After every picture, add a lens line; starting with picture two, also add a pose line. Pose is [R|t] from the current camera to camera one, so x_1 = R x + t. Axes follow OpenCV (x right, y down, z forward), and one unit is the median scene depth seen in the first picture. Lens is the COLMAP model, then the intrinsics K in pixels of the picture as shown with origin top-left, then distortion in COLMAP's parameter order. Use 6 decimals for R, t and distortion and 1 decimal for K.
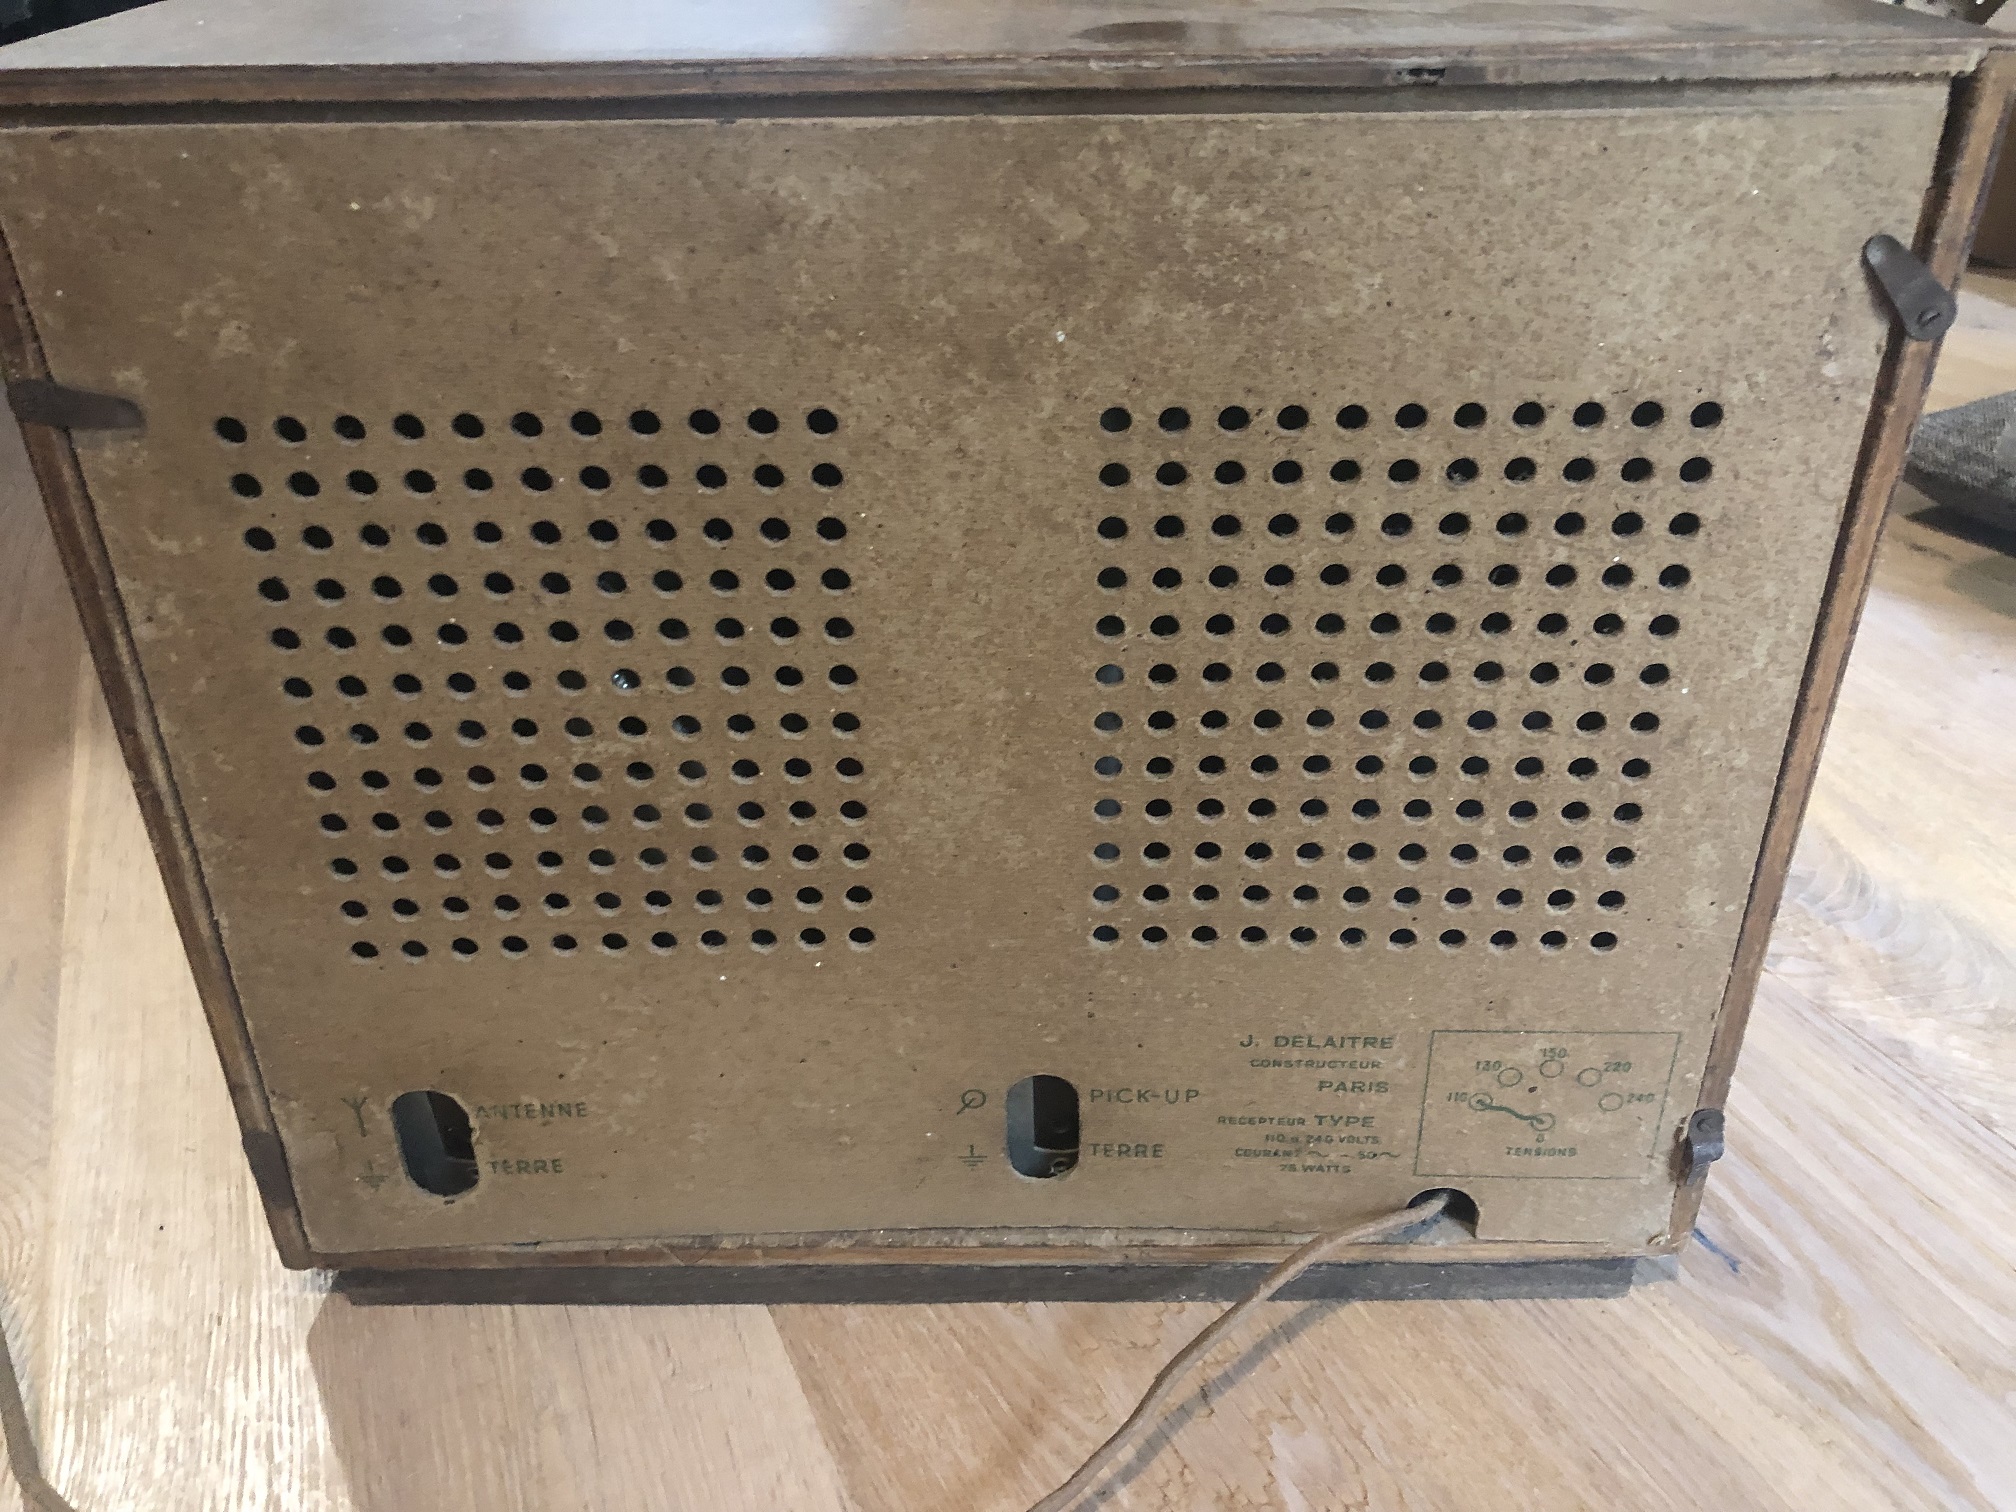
lens RADIAL K [[1721.0, 0, 1012.8], [0, 1721.0, 759.8], [0, 0, 1]] dist [0.007740, -0.001171]
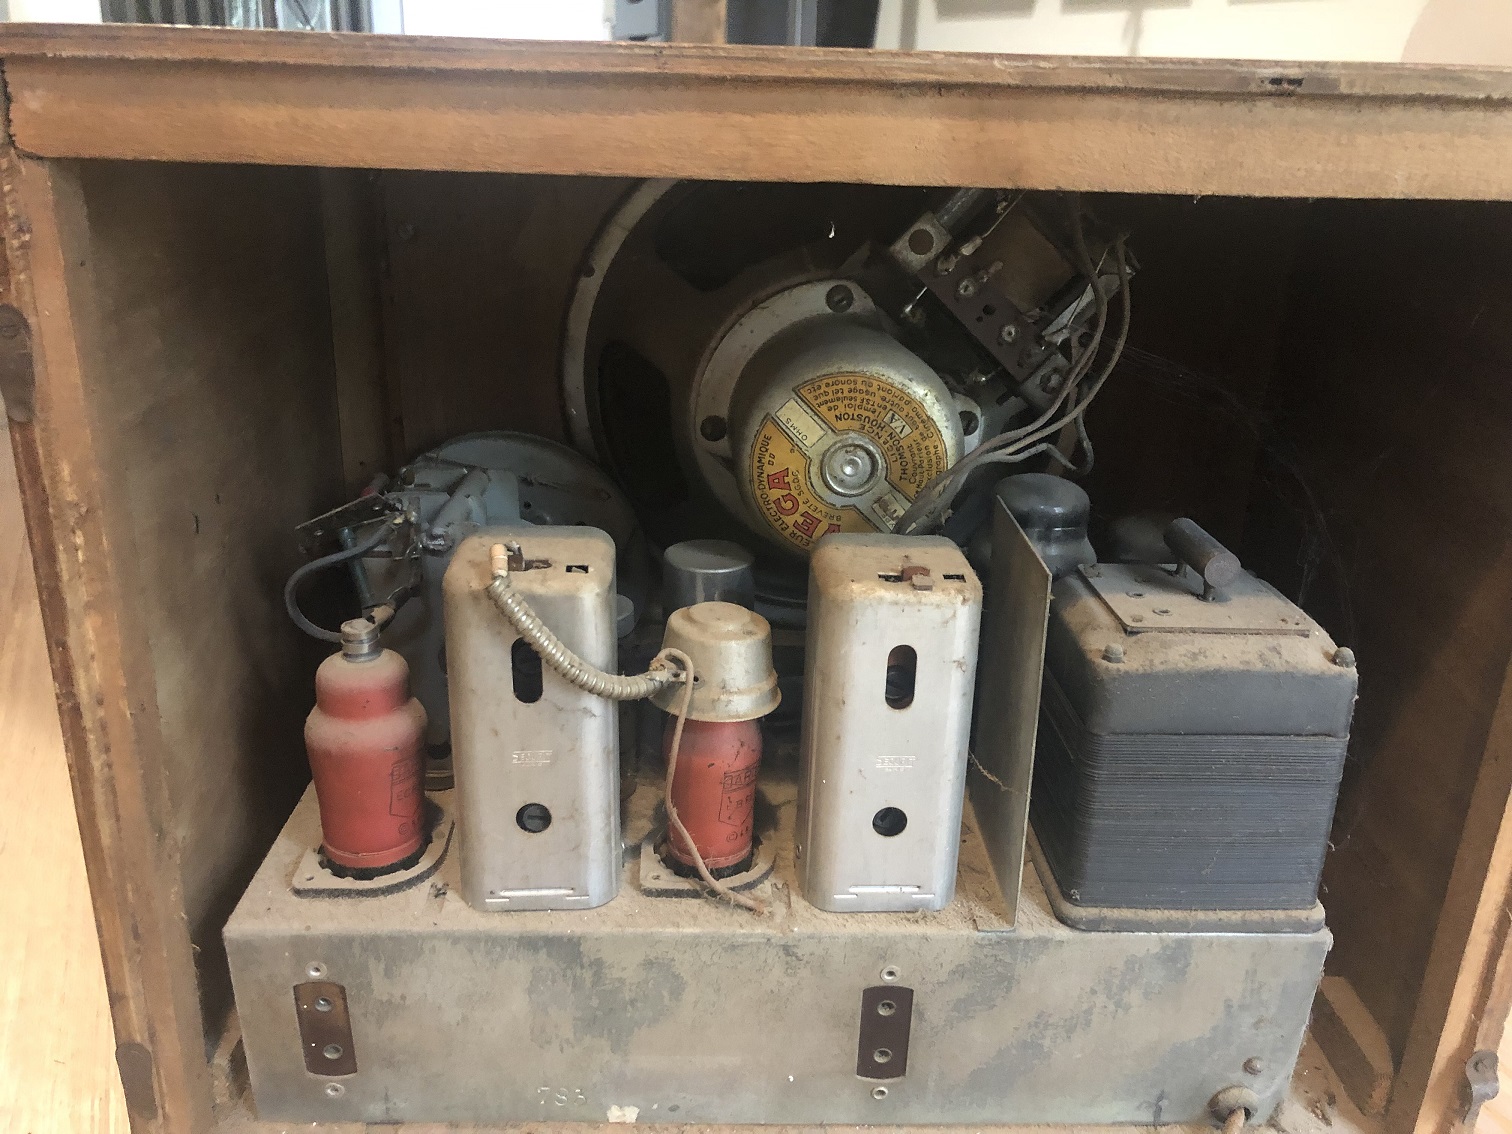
lens RADIAL K [[1290.7, 0, 752.1], [0, 1290.7, 561.3], [0, 0, 1]] dist [0.007740, -0.001171]
pose [[0.999035, 0.033380, 0.028541, -0.094018], [-0.028059, 0.985059, -0.169917, 0.051753], [-0.033786, 0.168952, 0.985045, 0.161633]]
